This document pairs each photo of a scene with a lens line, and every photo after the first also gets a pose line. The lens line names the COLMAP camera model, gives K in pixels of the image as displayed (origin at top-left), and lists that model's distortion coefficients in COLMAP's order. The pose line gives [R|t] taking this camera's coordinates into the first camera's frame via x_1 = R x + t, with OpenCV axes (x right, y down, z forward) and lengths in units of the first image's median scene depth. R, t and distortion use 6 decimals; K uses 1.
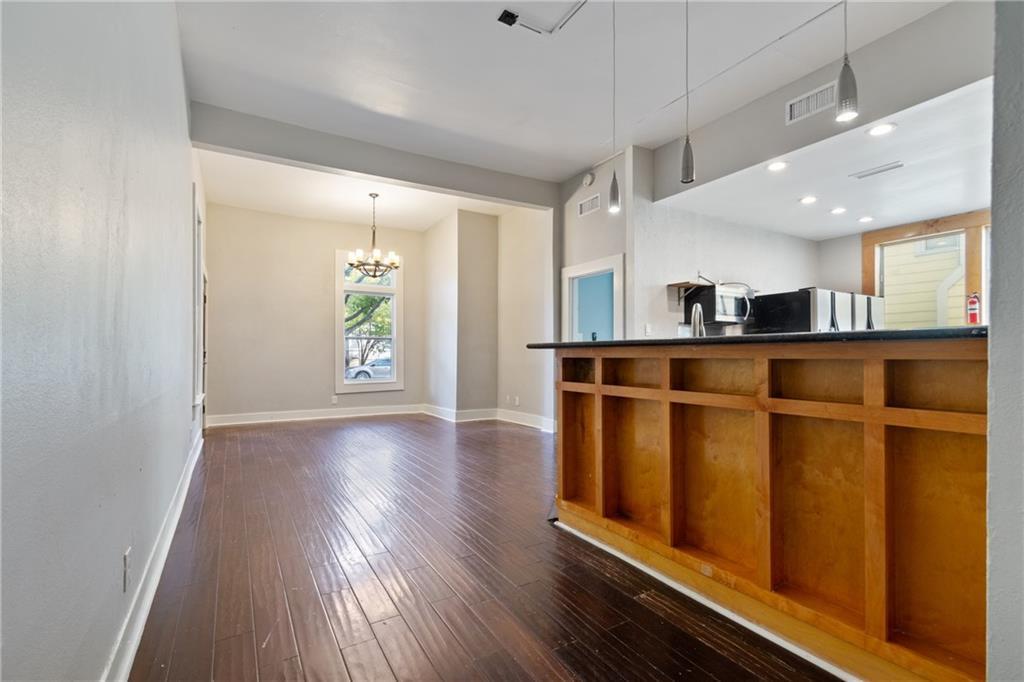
lens RADIAL K [[462.6, 0, 506.9], [0, 462.6, 352.7], [0, 0, 1]] dist [0.000204, -0.000689]
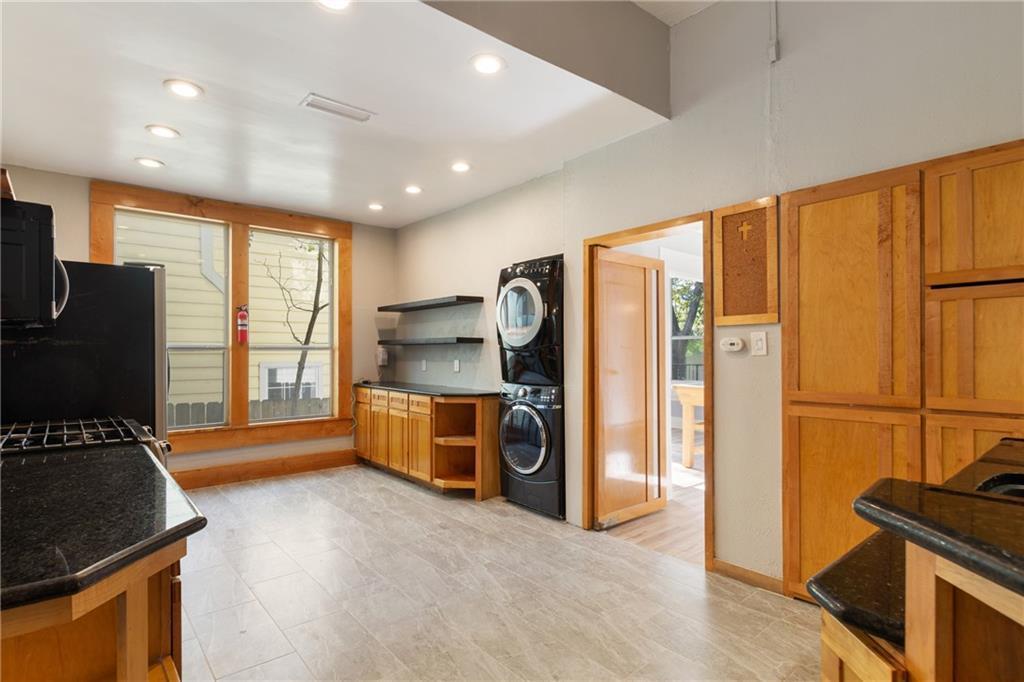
lens RADIAL K [[518.7, 0, 515.5], [0, 518.7, 346.2], [0, 0, 1]] dist [0.001253, 0.001033]
pose [[-0.173251, 0.017703, 0.984719, 0.029951], [0.000470, 0.999840, -0.017892, -0.035879], [-0.984878, -0.002637, -0.173232, 0.610568]]
